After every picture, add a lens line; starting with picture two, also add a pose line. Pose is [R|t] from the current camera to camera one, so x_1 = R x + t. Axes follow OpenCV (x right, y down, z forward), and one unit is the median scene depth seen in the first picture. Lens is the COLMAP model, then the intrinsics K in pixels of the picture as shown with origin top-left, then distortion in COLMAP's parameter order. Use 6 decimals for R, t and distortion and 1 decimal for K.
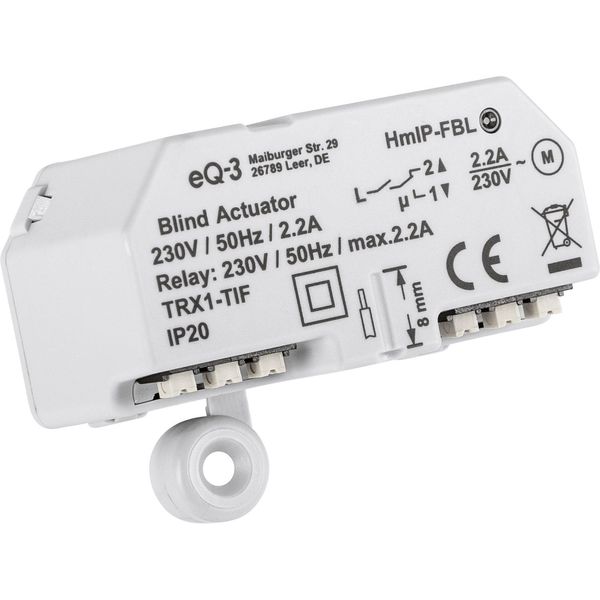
lens RADIAL K [[3684.0, 0, 300.0], [0, 3684.0, 300.0], [0, 0, 1]] dist [0.055653, 3.820588]
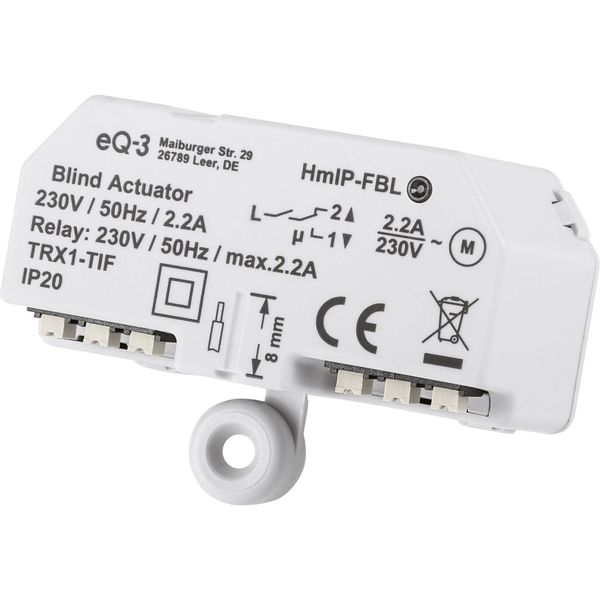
lens RADIAL K [[3684.0, 0, 300.0], [0, 3684.0, 300.0], [0, 0, 1]] dist [0.055653, 3.820588]
pose [[0.607792, 0.313264, -0.729694, 0.755547], [-0.303366, 0.940800, 0.151208, -0.160405], [0.733865, 0.129461, 0.666845, 0.354075]]
